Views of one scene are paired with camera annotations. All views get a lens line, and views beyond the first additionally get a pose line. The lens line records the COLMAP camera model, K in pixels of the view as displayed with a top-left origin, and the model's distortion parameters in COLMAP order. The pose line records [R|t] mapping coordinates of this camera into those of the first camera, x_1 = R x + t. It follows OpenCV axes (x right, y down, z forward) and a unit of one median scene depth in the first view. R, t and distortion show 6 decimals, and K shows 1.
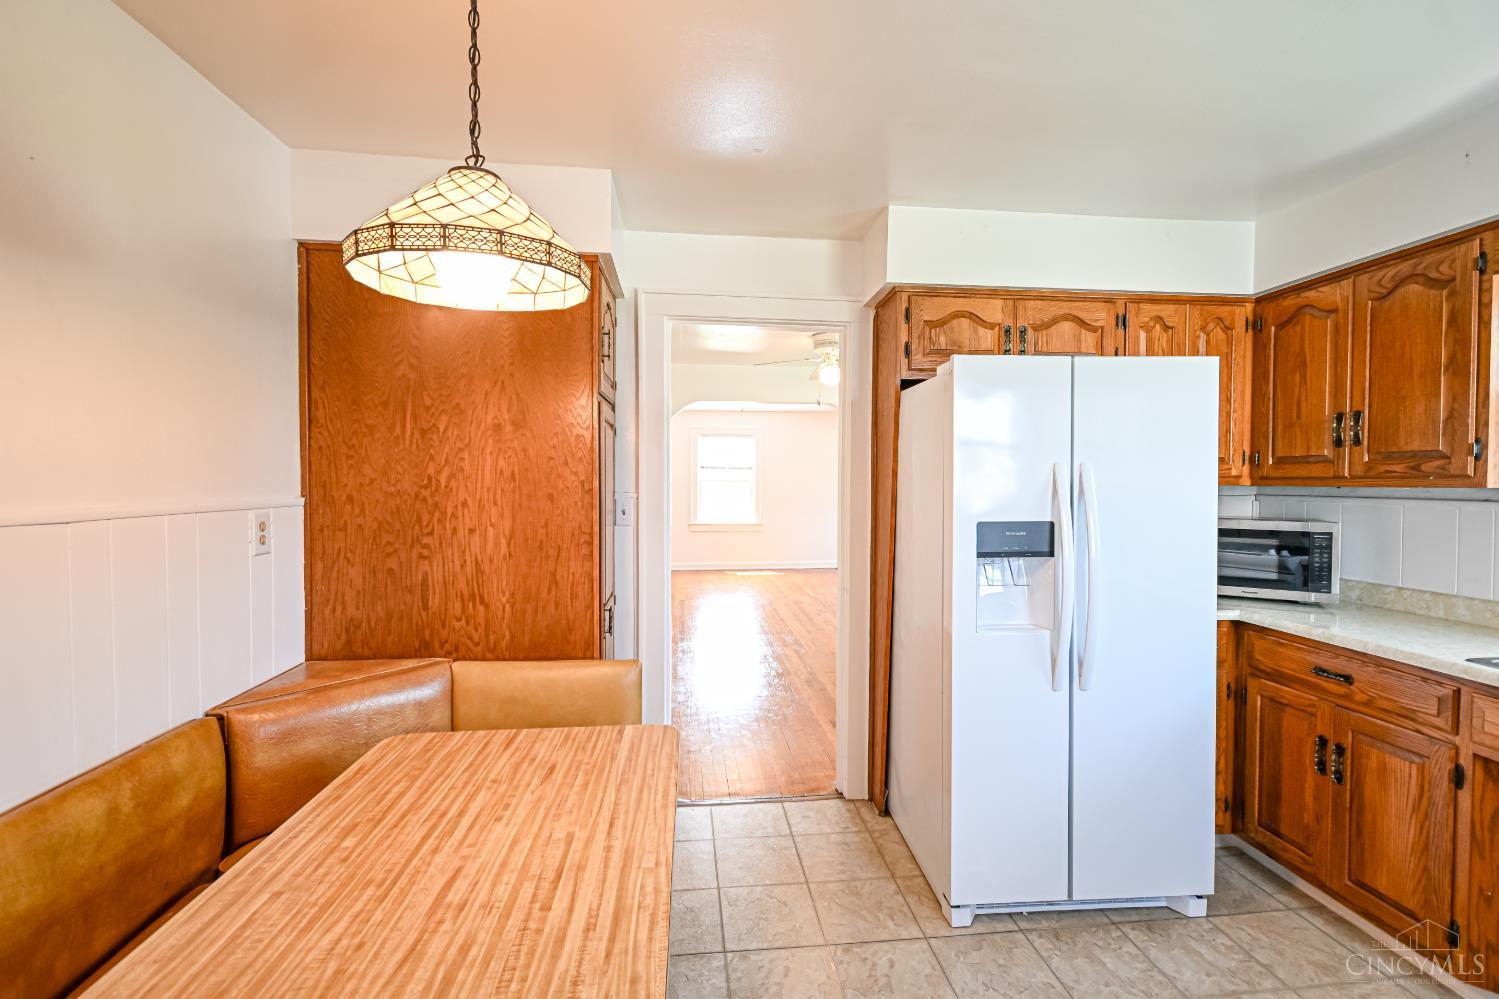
lens RADIAL K [[654.6, 0, 751.8], [0, 654.6, 494.3], [0, 0, 1]] dist [0.000596, -0.000904]
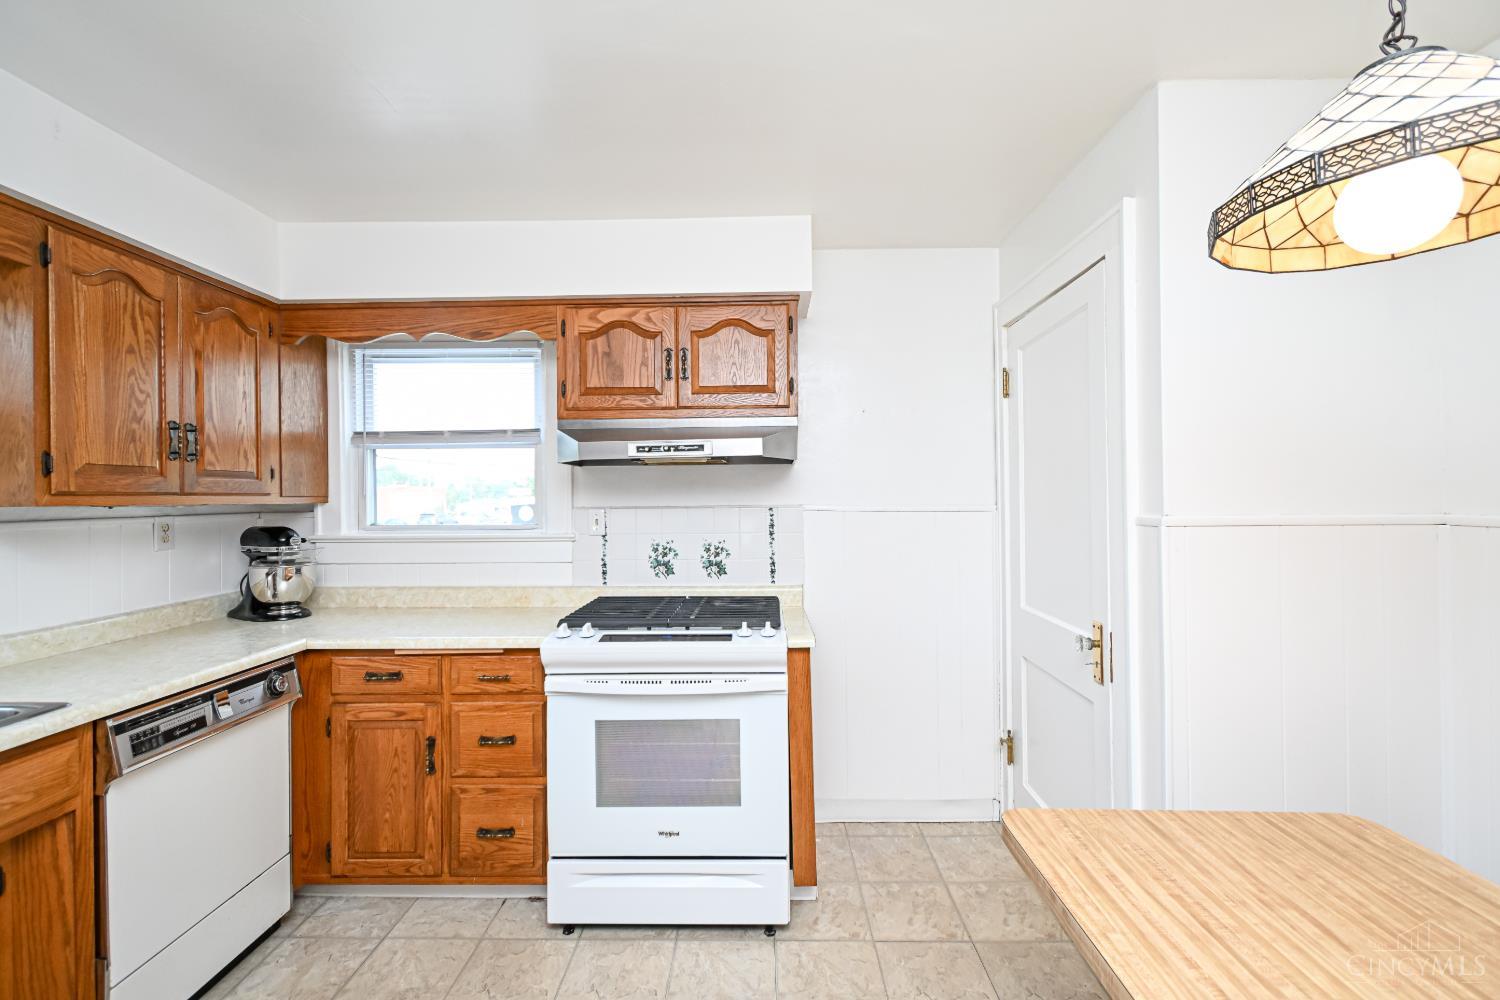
lens RADIAL K [[655.5, 0, 750.0], [0, 655.5, 500.0], [0, 0, 1]] dist [0.000721, -0.000335]
pose [[-0.993484, -0.001909, 0.113952, 0.232929], [0.001287, 0.999608, 0.027972, -0.031814], [-0.113961, 0.027937, -0.993092, 1.996069]]
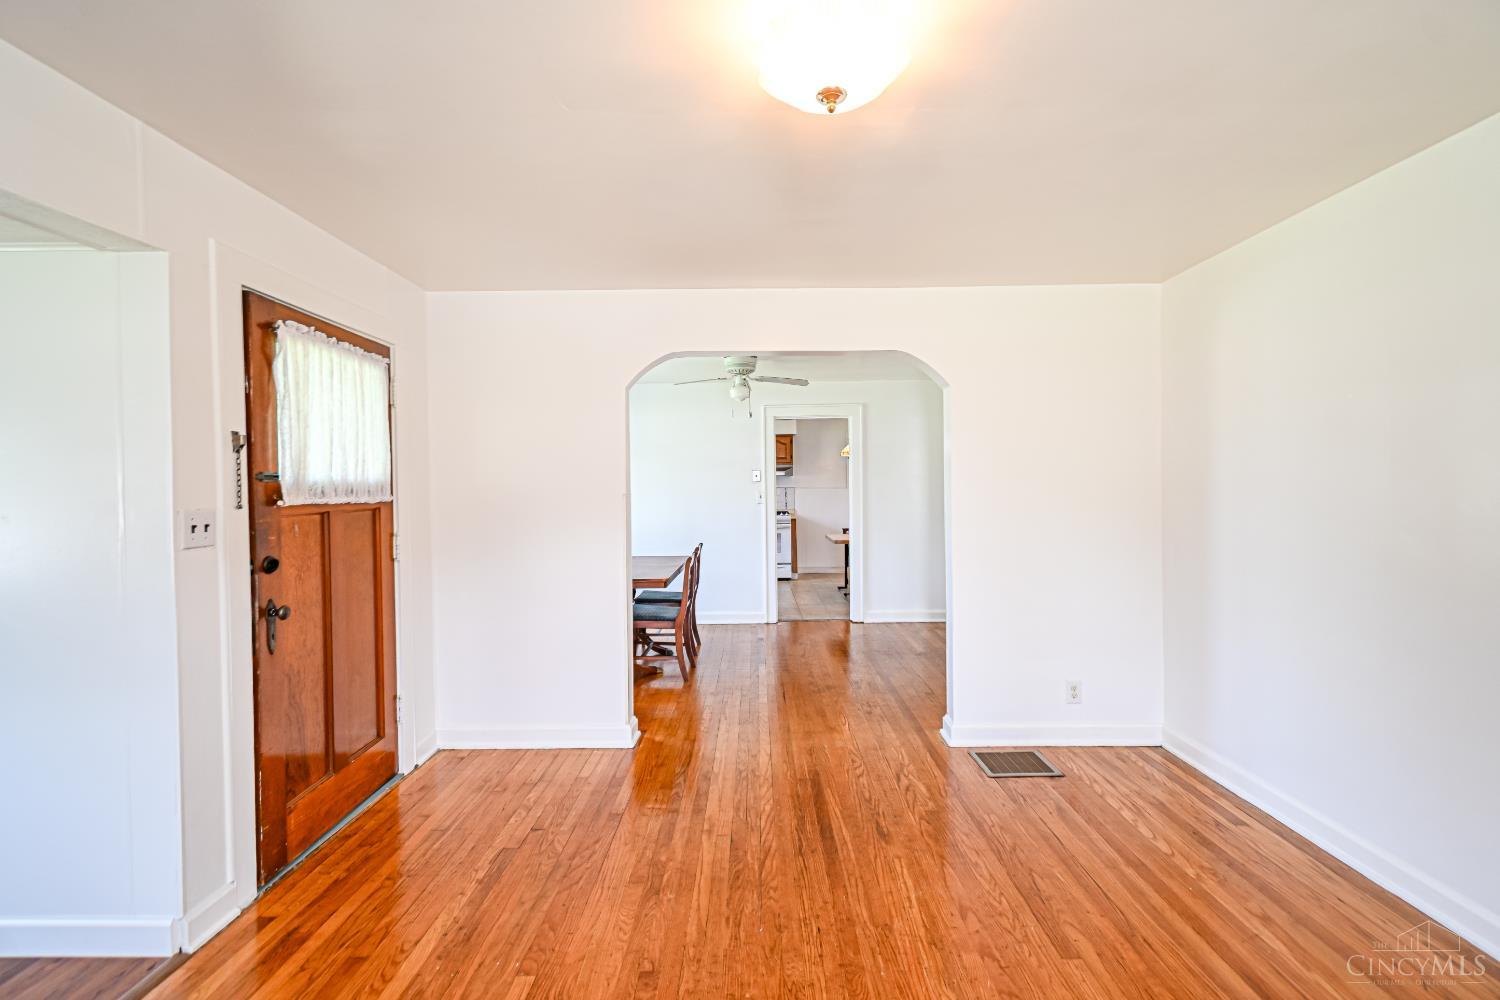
lens RADIAL K [[655.0, 0, 752.3], [0, 655.0, 494.8], [0, 0, 1]] dist [0.000596, -0.000904]
pose [[-0.994659, 0.007500, 0.102940, 0.103410], [0.010952, 0.999395, 0.033006, -0.087470], [-0.102630, 0.033957, -0.994140, 5.206561]]
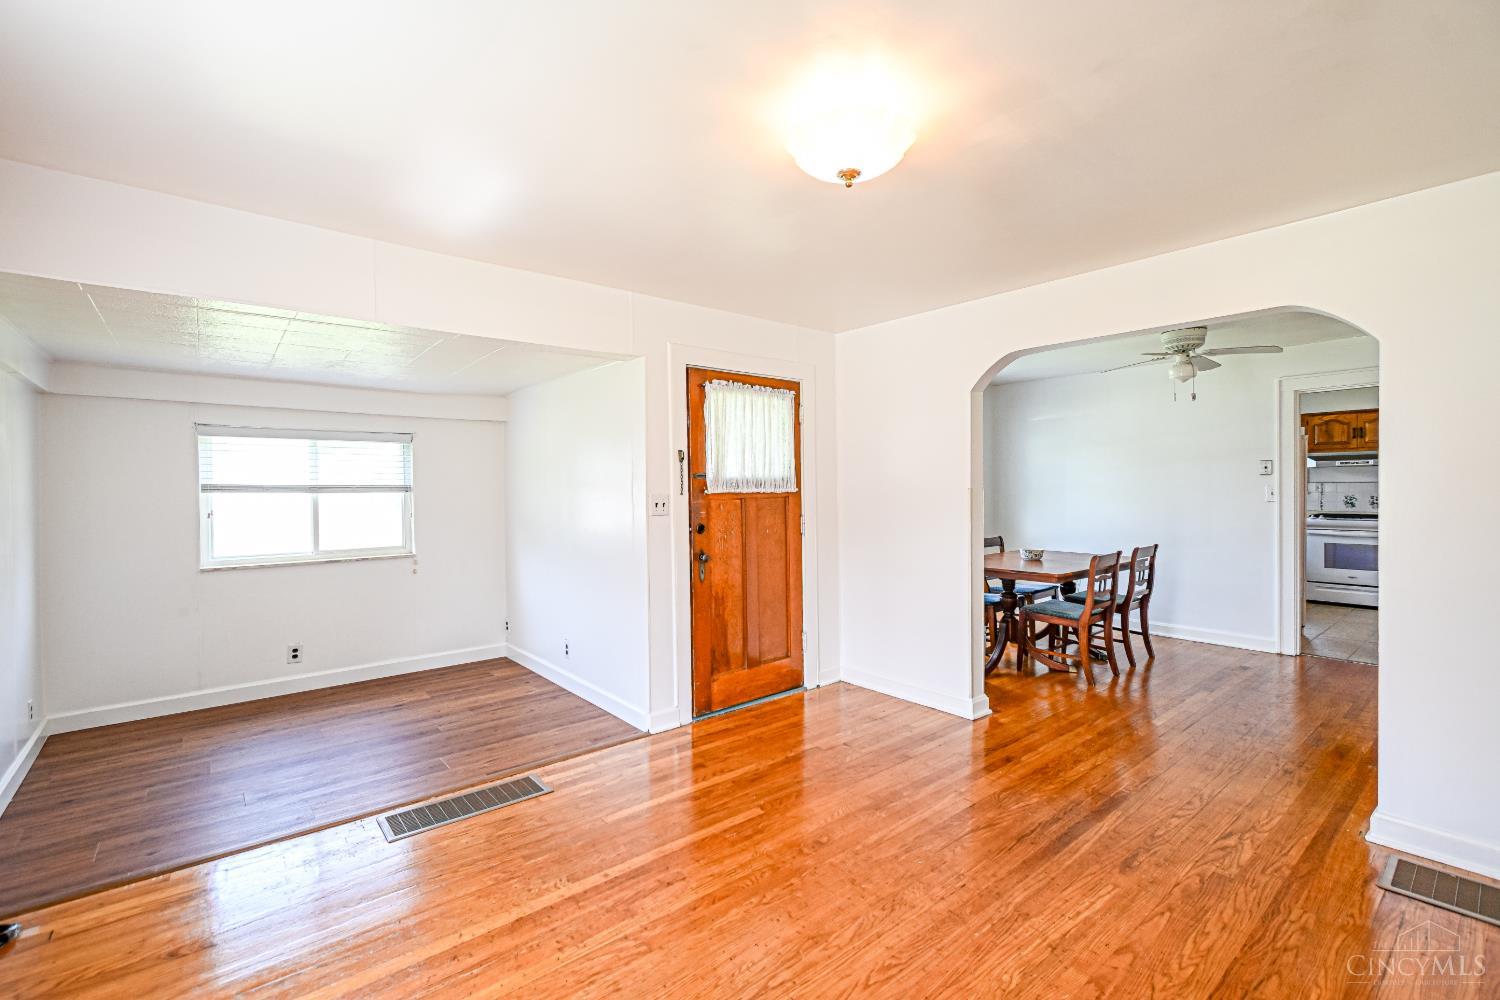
lens RADIAL K [[655.5, 0, 750.0], [0, 655.5, 500.0], [0, 0, 1]] dist [0.000721, -0.000335]
pose [[-0.560480, -0.015002, 0.828032, -0.500197], [0.024955, 0.999076, 0.034992, -0.084310], [-0.827792, 0.040276, -0.559588, 5.123199]]
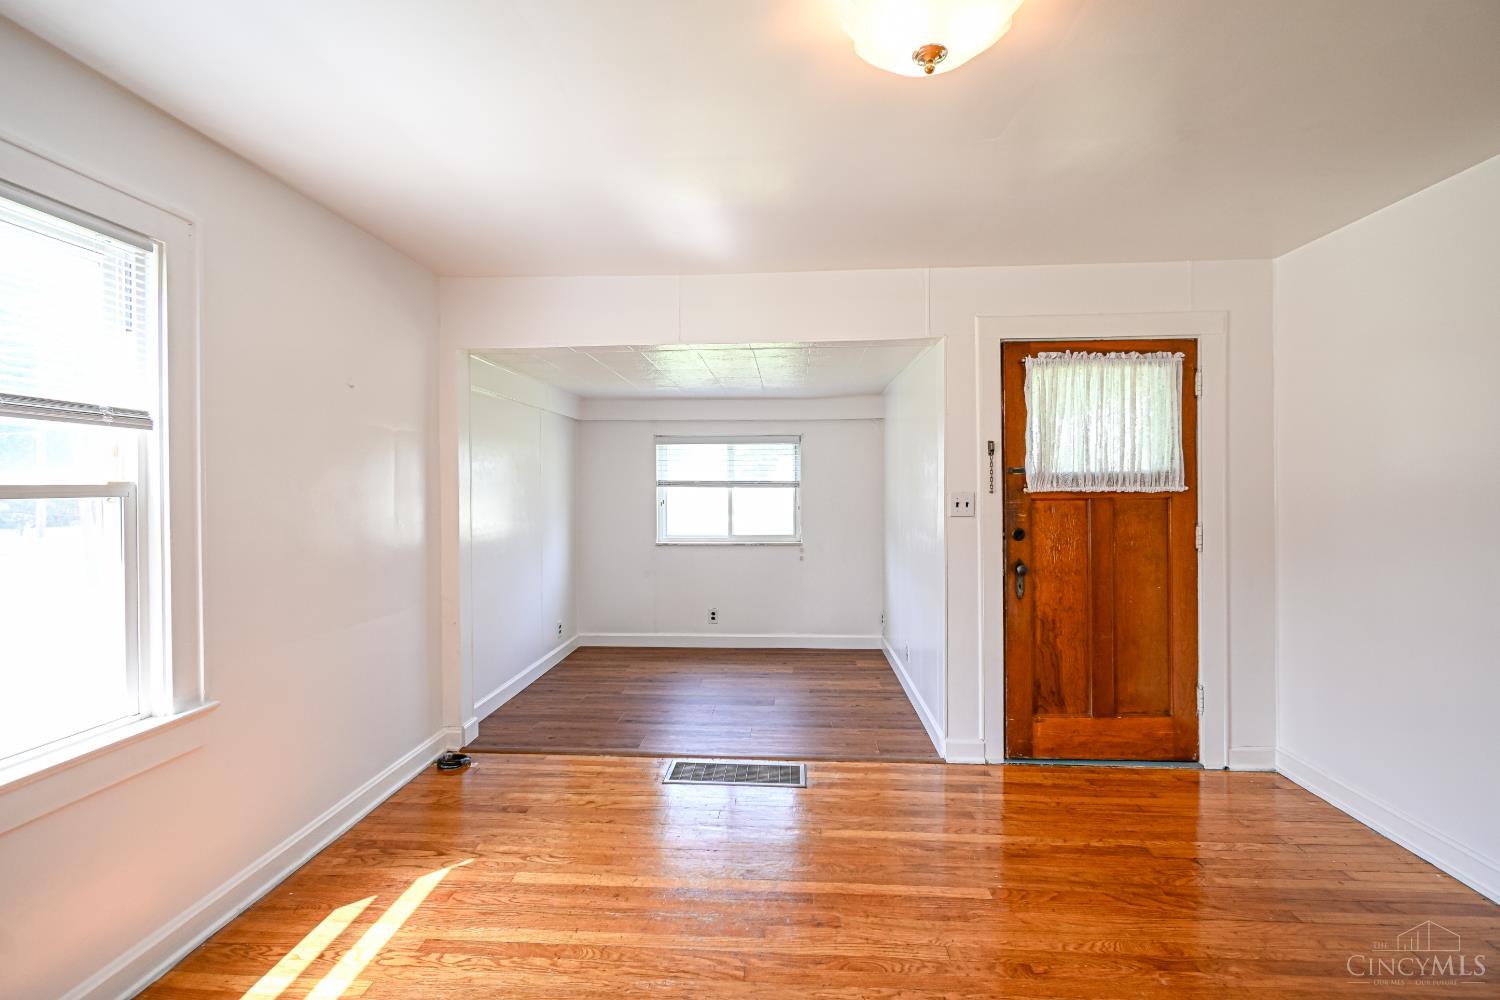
lens RADIAL K [[655.0, 0, 752.3], [0, 655.0, 494.8], [0, 0, 1]] dist [0.000596, -0.000904]
pose [[0.159644, -0.017091, 0.987027, -0.505057], [0.025444, 0.999589, 0.013194, -0.072439], [-0.986847, 0.023008, 0.160013, 4.639346]]
